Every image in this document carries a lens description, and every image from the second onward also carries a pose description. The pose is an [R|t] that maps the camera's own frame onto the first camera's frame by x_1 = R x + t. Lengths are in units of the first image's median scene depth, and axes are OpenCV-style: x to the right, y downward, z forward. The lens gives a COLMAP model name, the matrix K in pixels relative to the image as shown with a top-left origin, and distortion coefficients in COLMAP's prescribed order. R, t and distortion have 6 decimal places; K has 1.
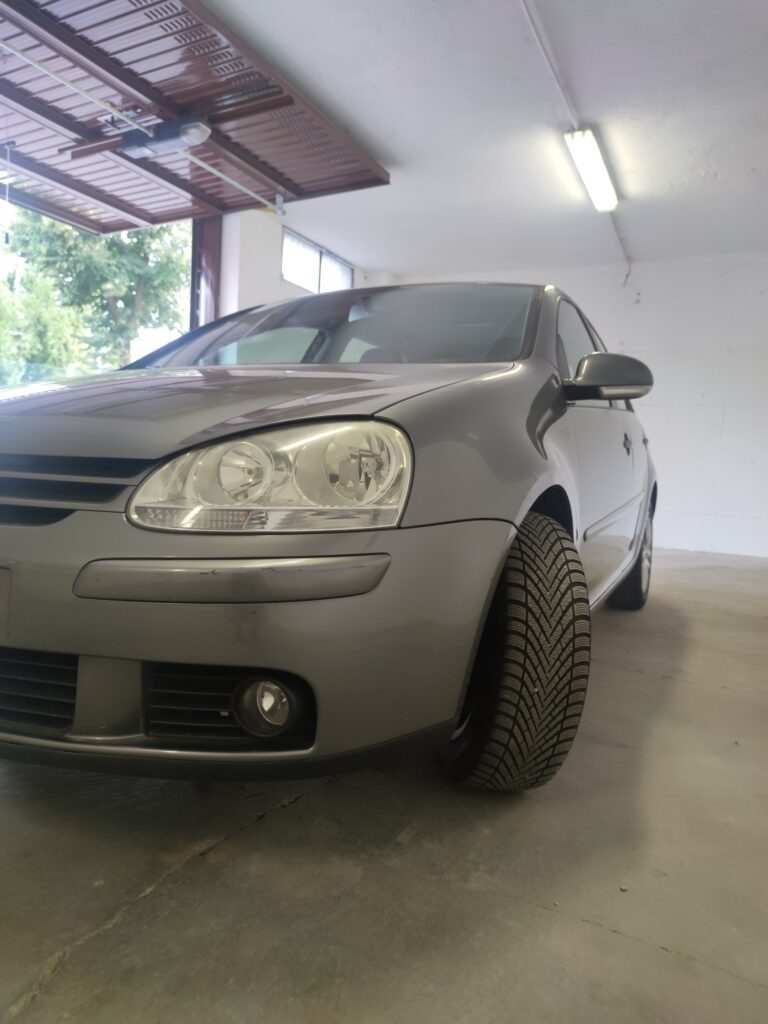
lens RADIAL K [[710.1, 0, 384.0], [0, 710.1, 512.0], [0, 0, 1]] dist [0.061270, -0.070840]
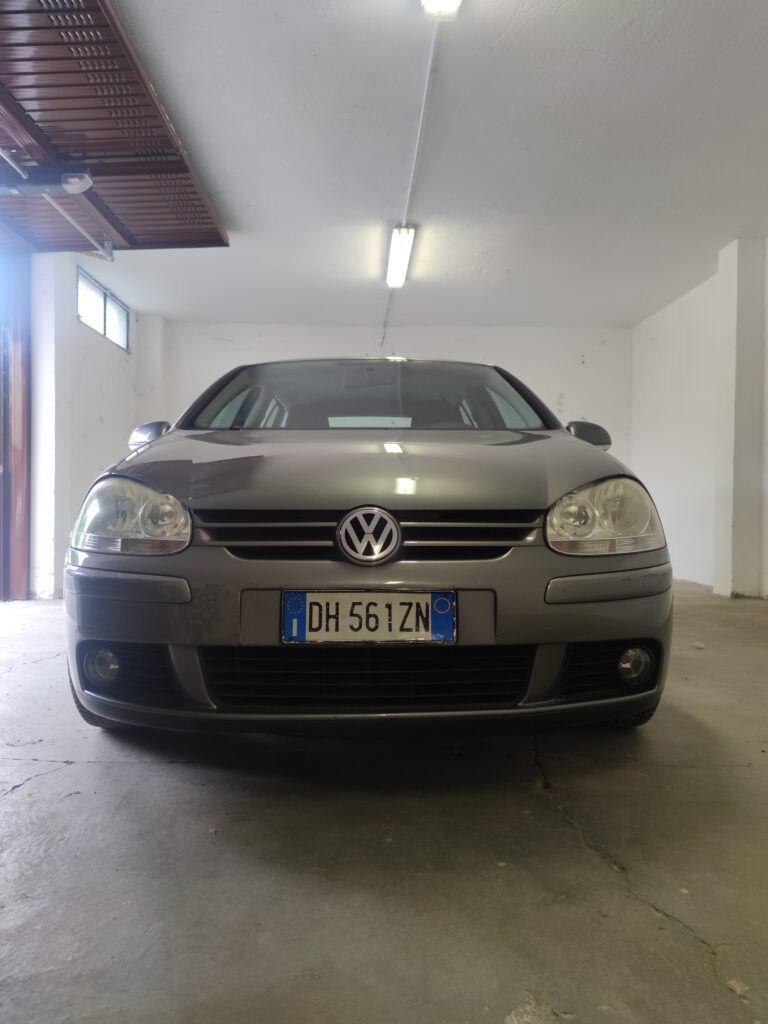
lens RADIAL K [[721.1, 0, 384.0], [0, 721.1, 512.0], [0, 0, 1]] dist [0.029349, -0.003710]
pose [[0.886576, -0.053888, 0.459434, -0.304276], [0.077449, 0.996464, -0.032577, -0.010083], [-0.456054, 0.064465, 0.887614, -0.039392]]
